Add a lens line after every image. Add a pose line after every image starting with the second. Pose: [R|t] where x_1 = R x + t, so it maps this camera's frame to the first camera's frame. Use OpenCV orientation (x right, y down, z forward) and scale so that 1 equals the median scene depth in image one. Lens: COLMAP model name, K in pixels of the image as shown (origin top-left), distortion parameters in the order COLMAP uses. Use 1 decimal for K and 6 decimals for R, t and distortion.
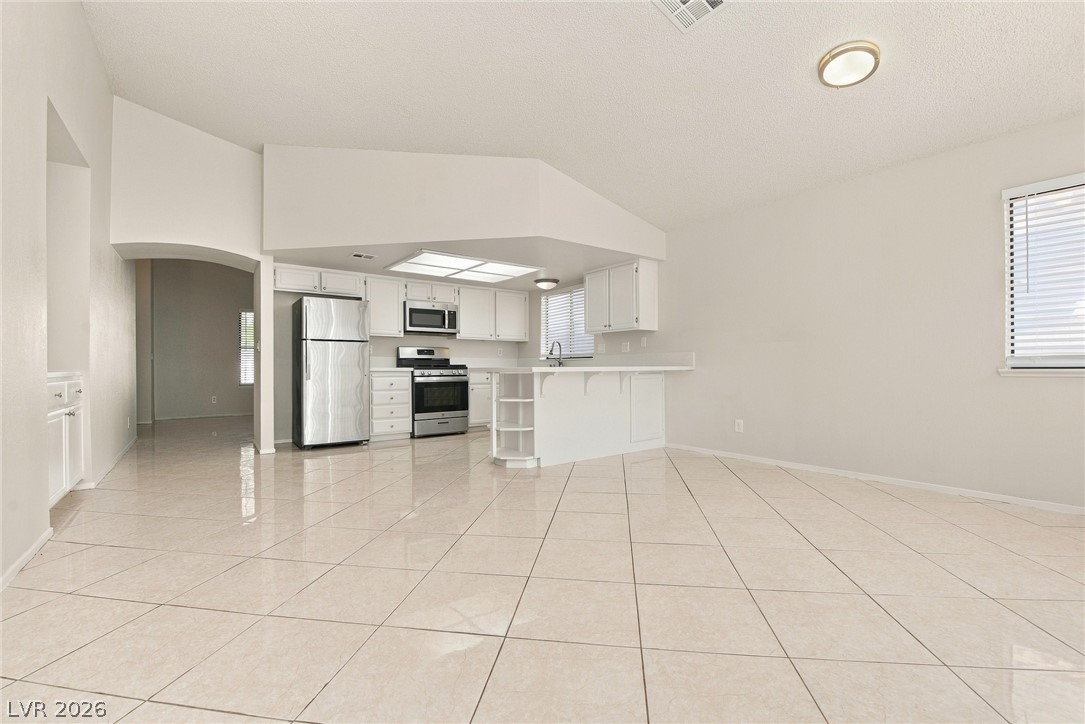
lens RADIAL K [[462.1, 0, 527.3], [0, 462.1, 364.0], [0, 0, 1]] dist [-0.027061, -0.000141]
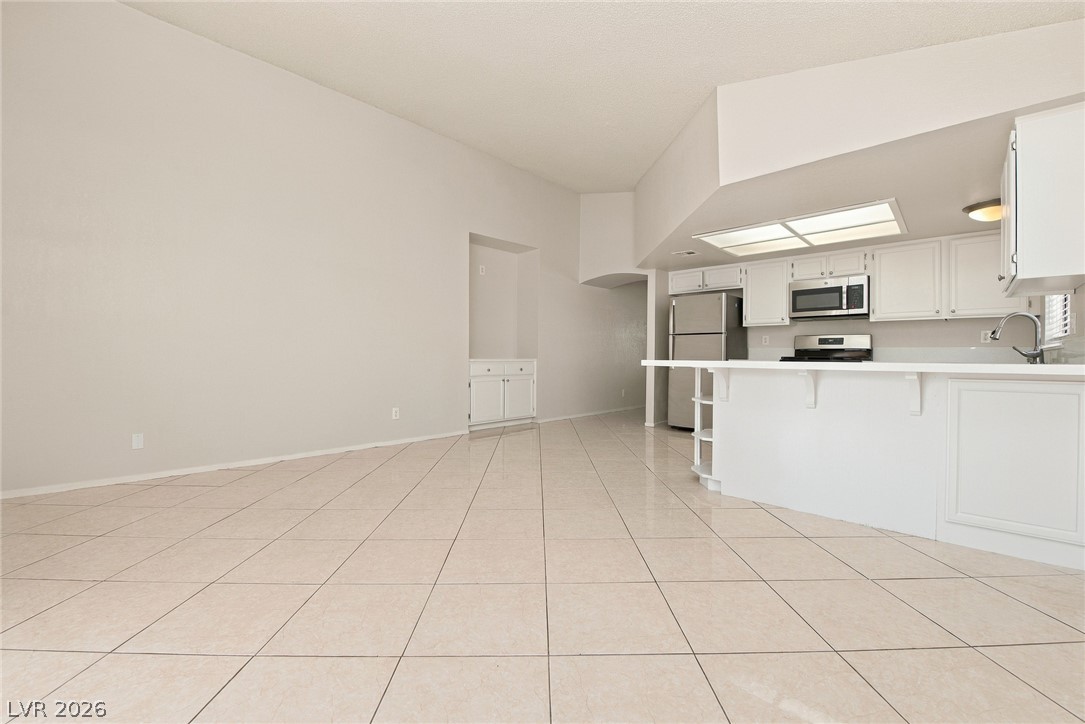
lens RADIAL K [[436.9, 0, 542.5], [0, 436.9, 362.0], [0, 0, 1]] dist [-0.017950, -0.000238]
pose [[0.192601, 0.016050, -0.981146, 0.450930], [0.001848, 0.999859, 0.016719, -0.003230], [0.981275, -0.005033, 0.192544, 0.387554]]
